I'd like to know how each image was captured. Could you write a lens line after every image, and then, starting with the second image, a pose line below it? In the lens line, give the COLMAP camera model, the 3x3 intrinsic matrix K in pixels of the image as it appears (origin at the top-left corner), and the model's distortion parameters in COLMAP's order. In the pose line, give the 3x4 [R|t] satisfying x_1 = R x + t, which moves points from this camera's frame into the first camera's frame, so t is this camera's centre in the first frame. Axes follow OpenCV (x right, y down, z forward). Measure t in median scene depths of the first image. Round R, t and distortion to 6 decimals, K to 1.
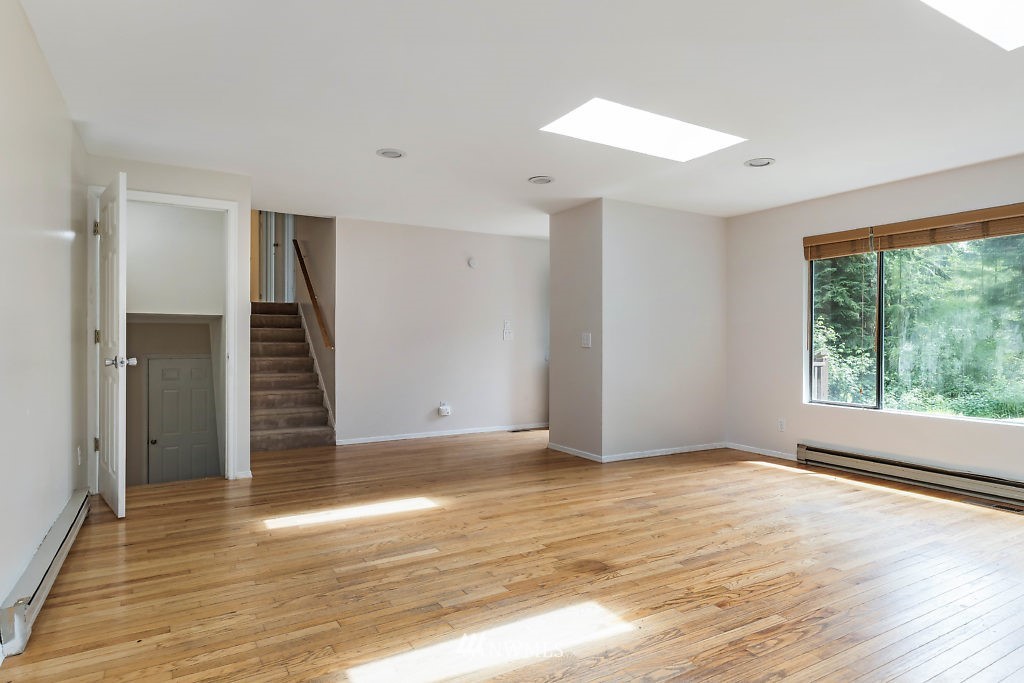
lens RADIAL K [[569.5, 0, 510.6], [0, 569.5, 340.6], [0, 0, 1]] dist [0.006481, -0.000270]
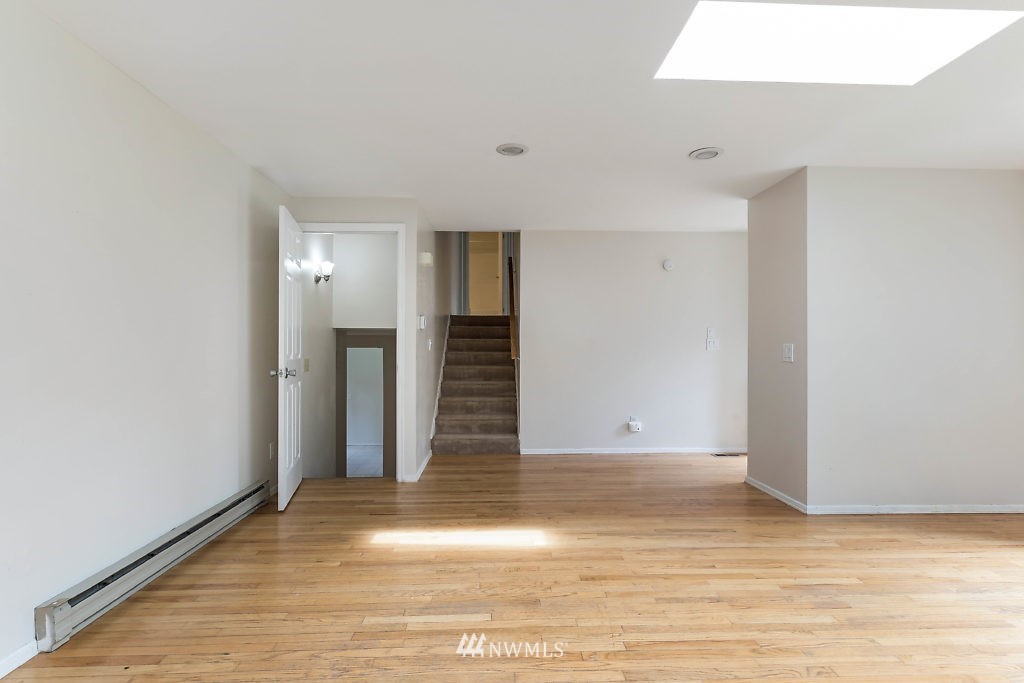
lens RADIAL K [[522.6, 0, 512.5], [0, 522.6, 343.0], [0, 0, 1]] dist [0.003180, -0.002616]
pose [[0.885728, -0.005145, -0.464175, 0.163294], [0.001441, 0.999964, -0.008336, -0.009912], [0.464202, 0.006714, 0.885704, 0.236742]]
